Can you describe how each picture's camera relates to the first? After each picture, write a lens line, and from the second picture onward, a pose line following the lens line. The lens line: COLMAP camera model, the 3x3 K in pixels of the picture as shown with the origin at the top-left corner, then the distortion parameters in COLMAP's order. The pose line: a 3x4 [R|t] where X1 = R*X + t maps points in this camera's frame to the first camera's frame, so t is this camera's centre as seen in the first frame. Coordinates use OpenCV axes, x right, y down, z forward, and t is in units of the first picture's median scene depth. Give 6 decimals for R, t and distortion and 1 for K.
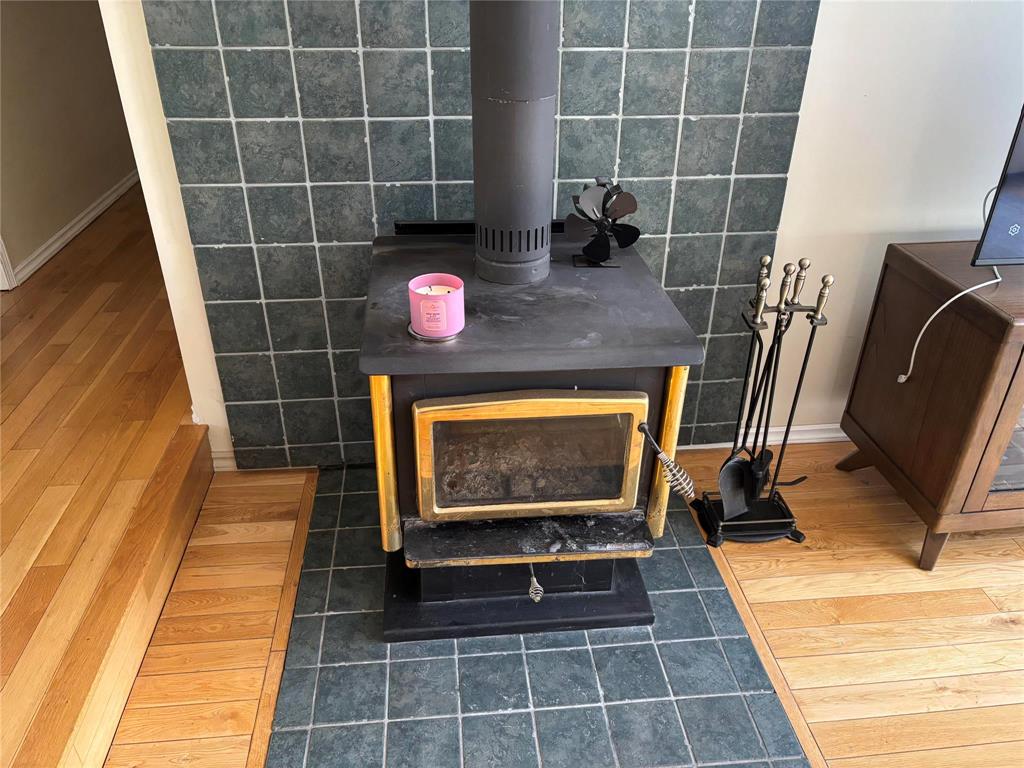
lens RADIAL K [[774.7, 0, 522.0], [0, 774.7, 385.0], [0, 0, 1]] dist [0.027938, -0.024370]
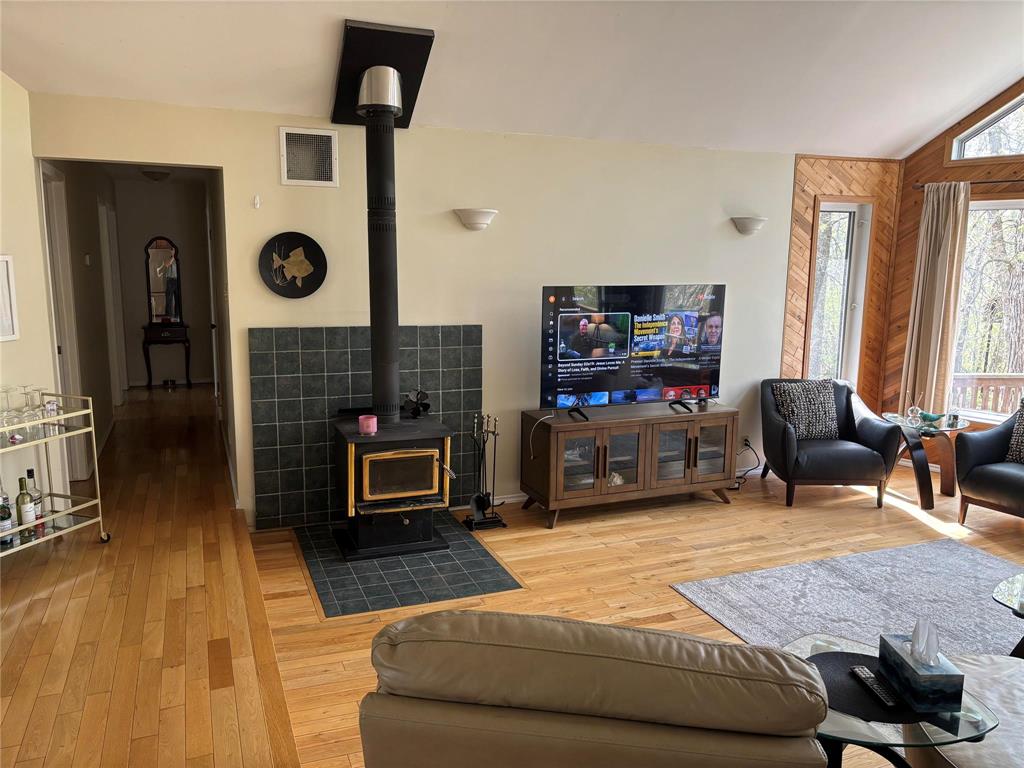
lens RADIAL K [[774.7, 0, 512.0], [0, 774.7, 381.8], [0, 0, 1]] dist [0.027938, -0.024370]
pose [[0.963061, -0.037936, 0.266597, -0.299653], [0.132287, 0.928979, -0.345686, 0.709824], [-0.234549, 0.368184, 0.899682, -1.588061]]
